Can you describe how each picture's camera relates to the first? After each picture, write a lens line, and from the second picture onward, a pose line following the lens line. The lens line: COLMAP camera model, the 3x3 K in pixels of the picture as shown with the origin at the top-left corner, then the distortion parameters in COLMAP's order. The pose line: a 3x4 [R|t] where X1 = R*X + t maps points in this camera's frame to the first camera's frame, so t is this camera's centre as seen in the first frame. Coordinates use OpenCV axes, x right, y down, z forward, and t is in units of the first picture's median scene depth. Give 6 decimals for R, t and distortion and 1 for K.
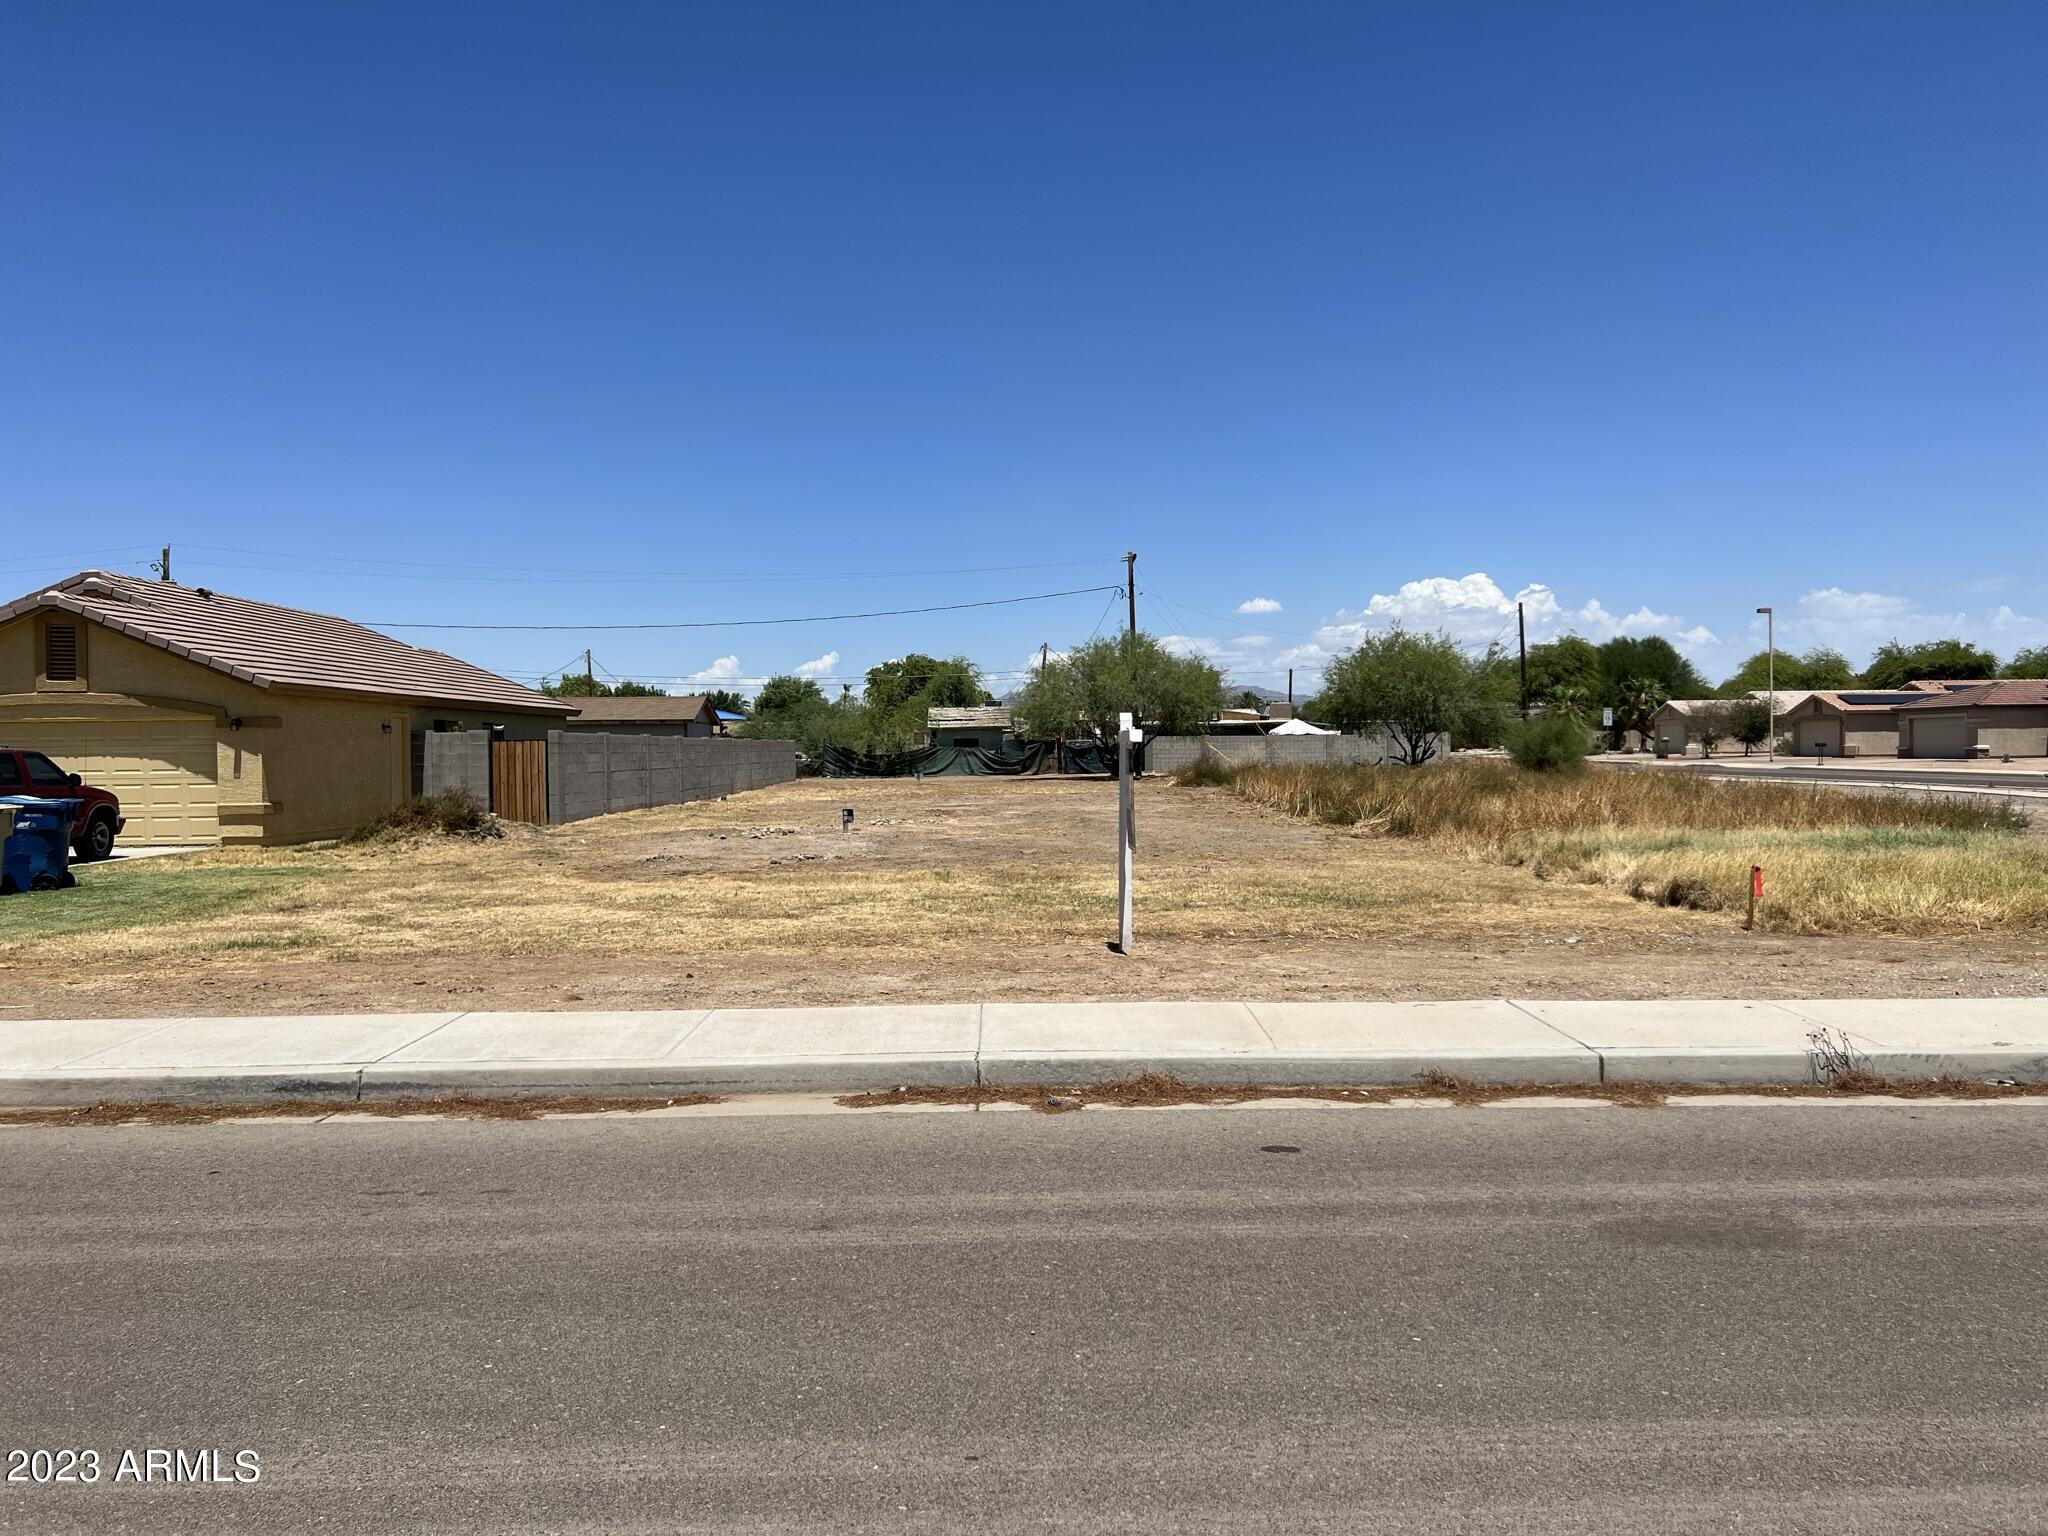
lens RADIAL K [[1536.7, 0, 1039.7], [0, 1536.7, 773.7], [0, 0, 1]] dist [0.063466, -0.070473]
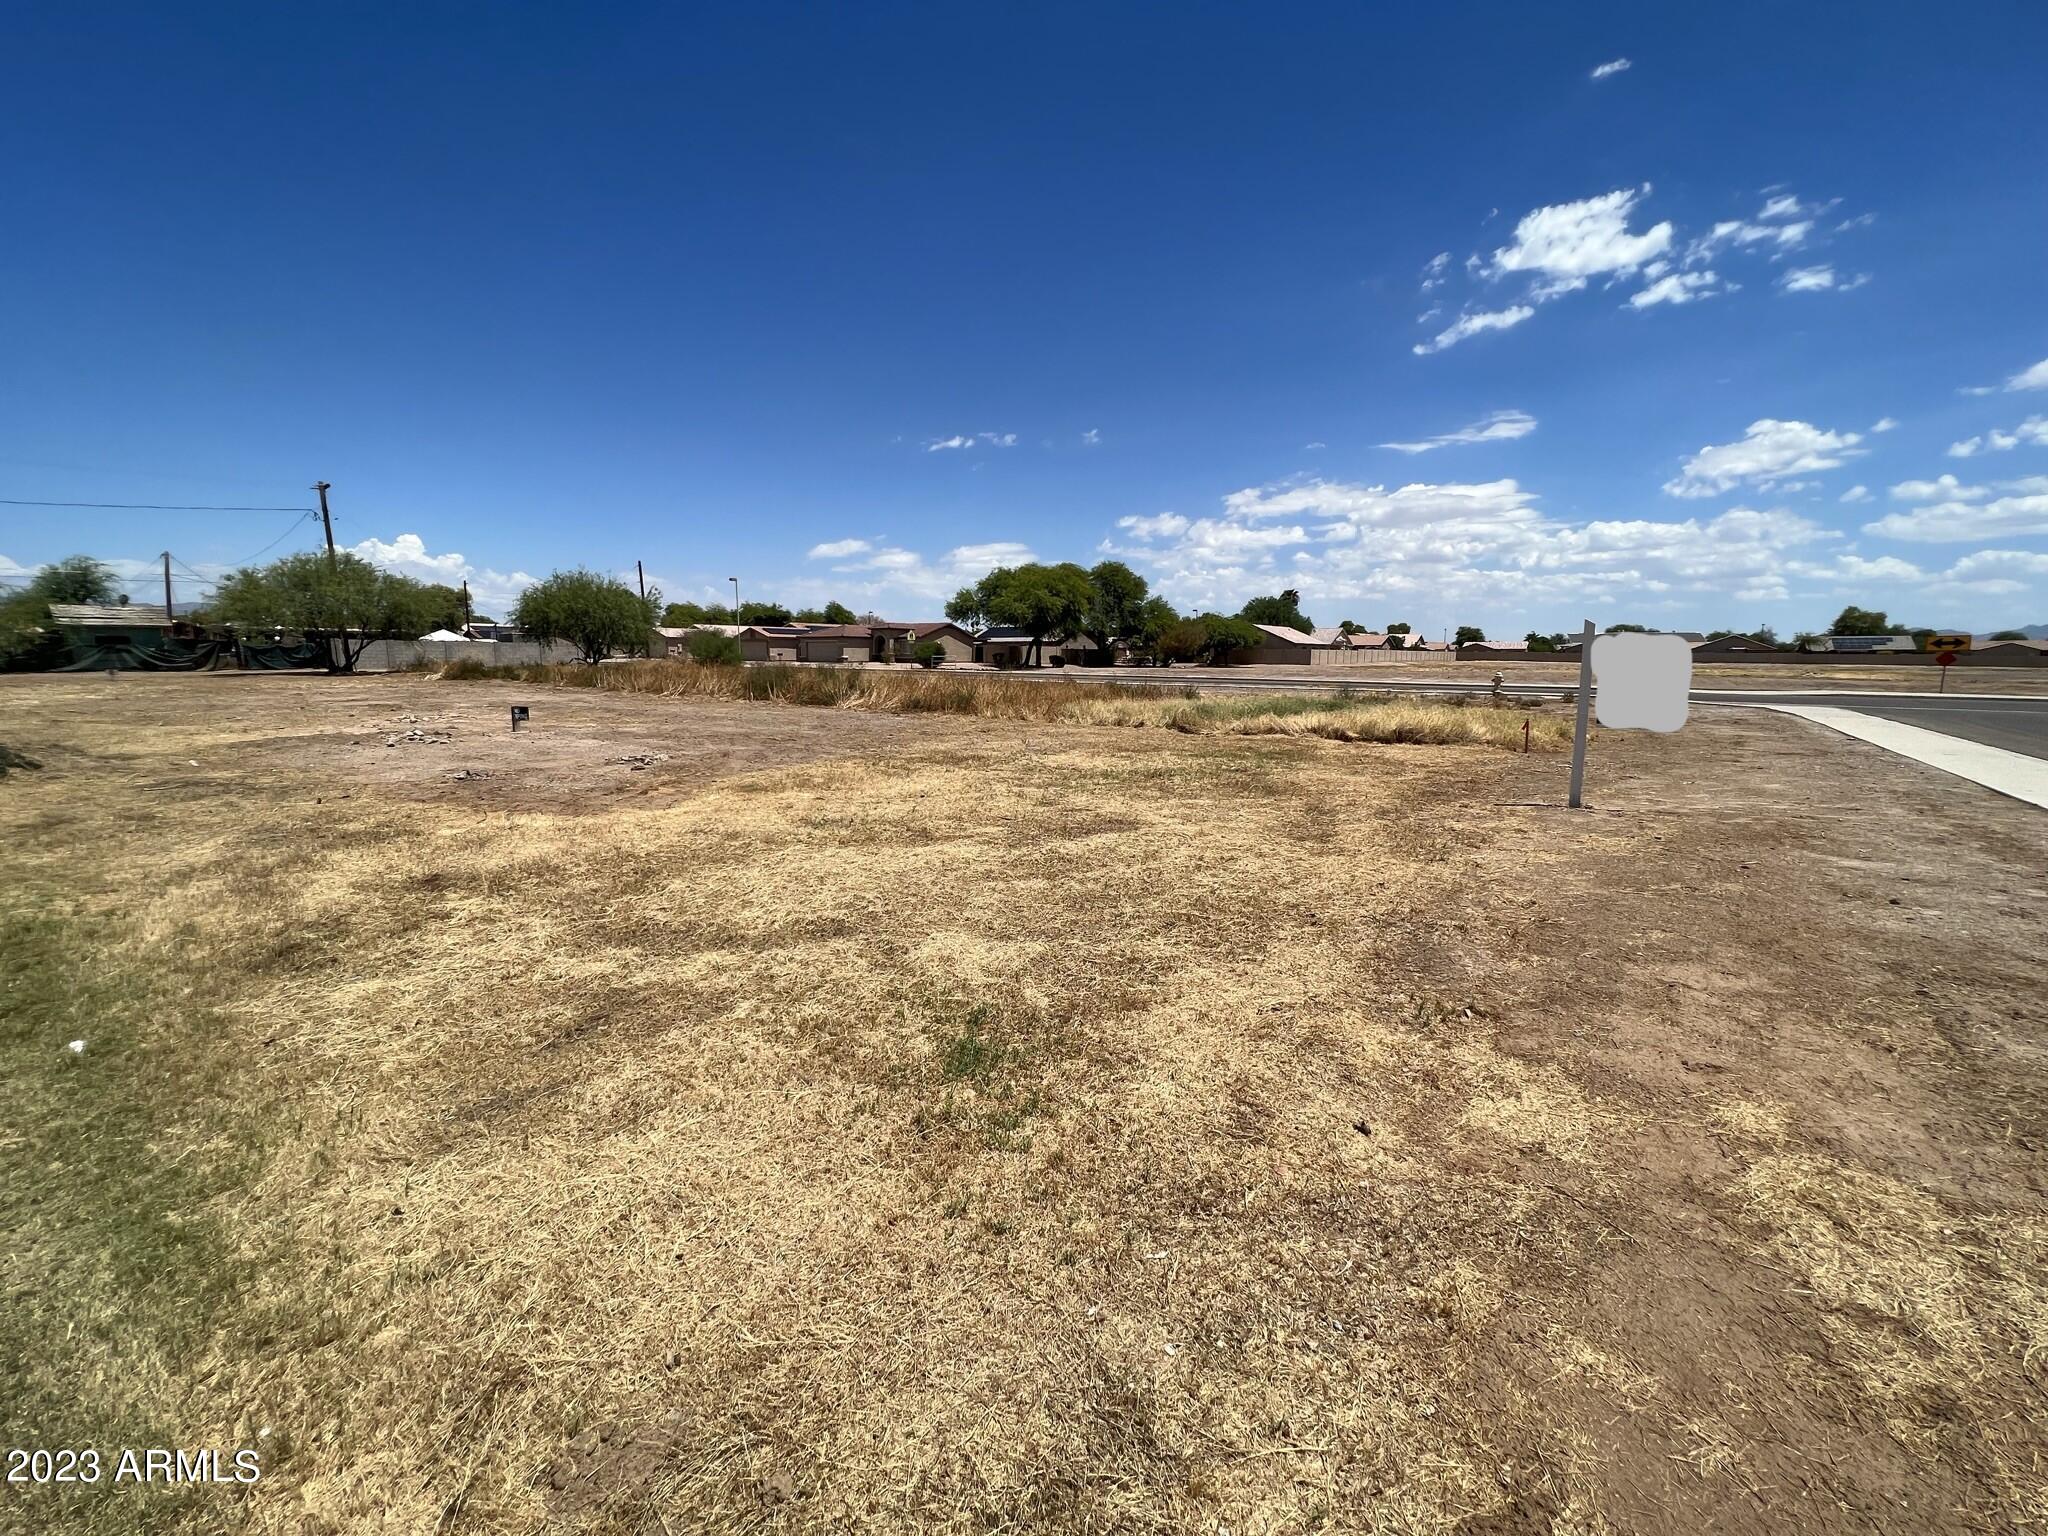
lens RADIAL K [[818.5, 0, 1022.5], [0, 818.5, 770.8], [0, 0, 1]] dist [-0.001652, 0.001117]
pose [[0.606499, -0.097027, 0.789142, -0.278186], [-0.000092, 0.992517, 0.122104, 0.000231], [-0.795084, -0.074129, 0.601952, 0.350013]]
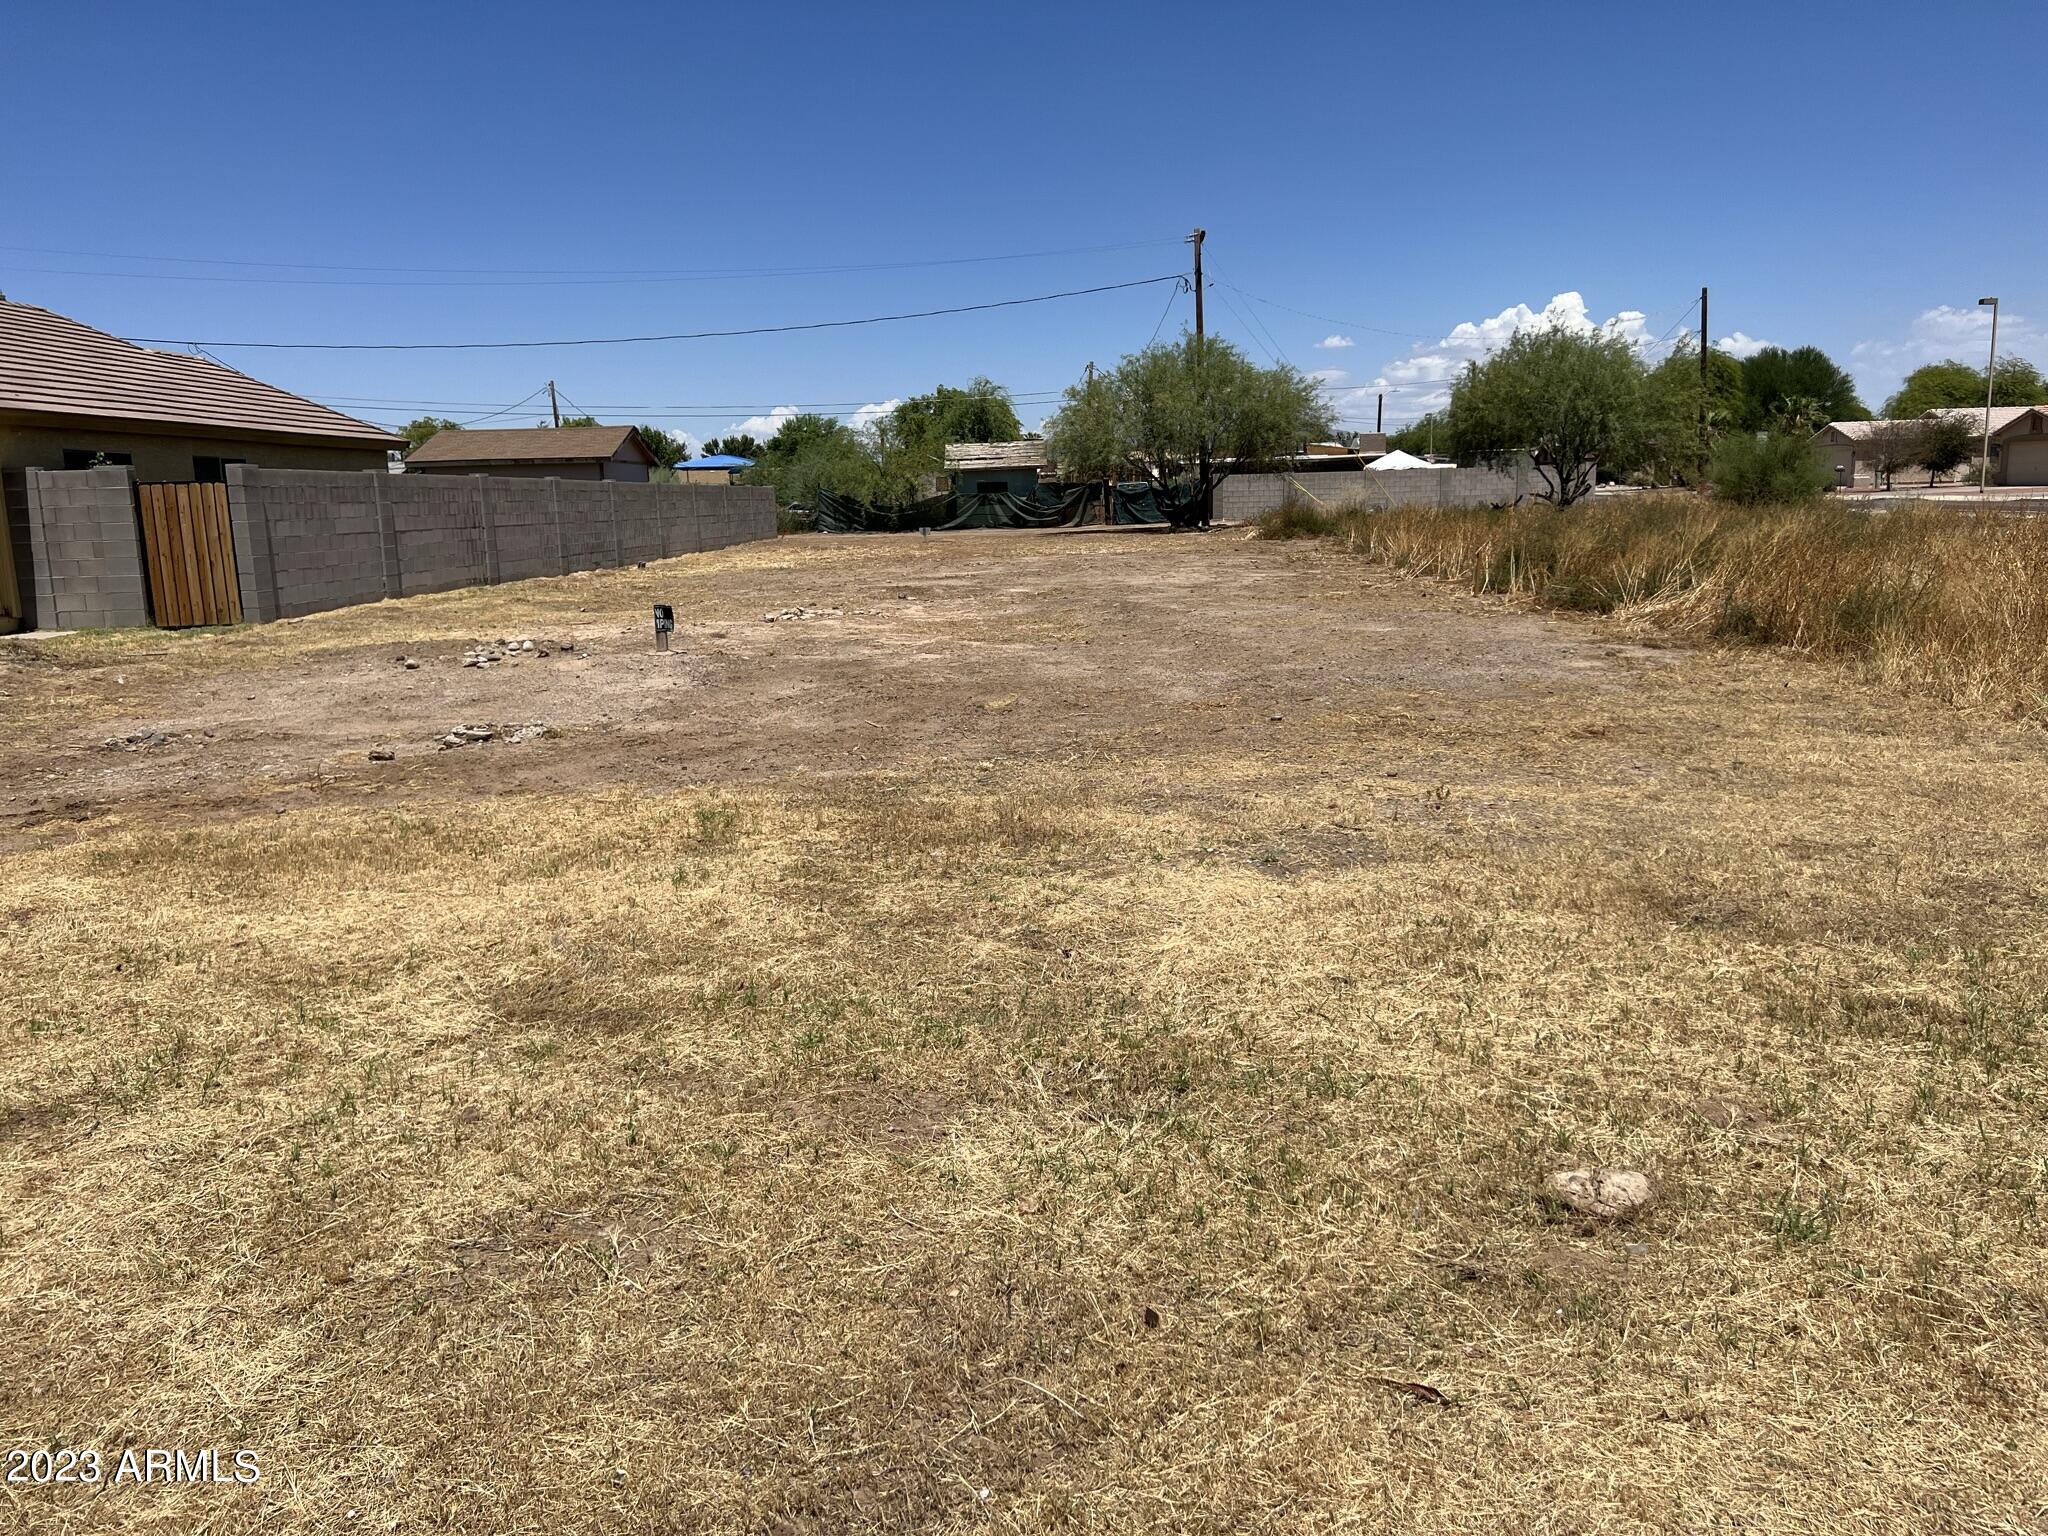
lens RADIAL K [[1536.7, 0, 1035.9], [0, 1536.7, 775.8], [0, 0, 1]] dist [0.063466, -0.070473]
pose [[0.999185, -0.007894, -0.039595, 0.014528], [0.014191, 0.986788, 0.161394, -0.001863], [0.037798, -0.161824, 0.986095, 0.389682]]
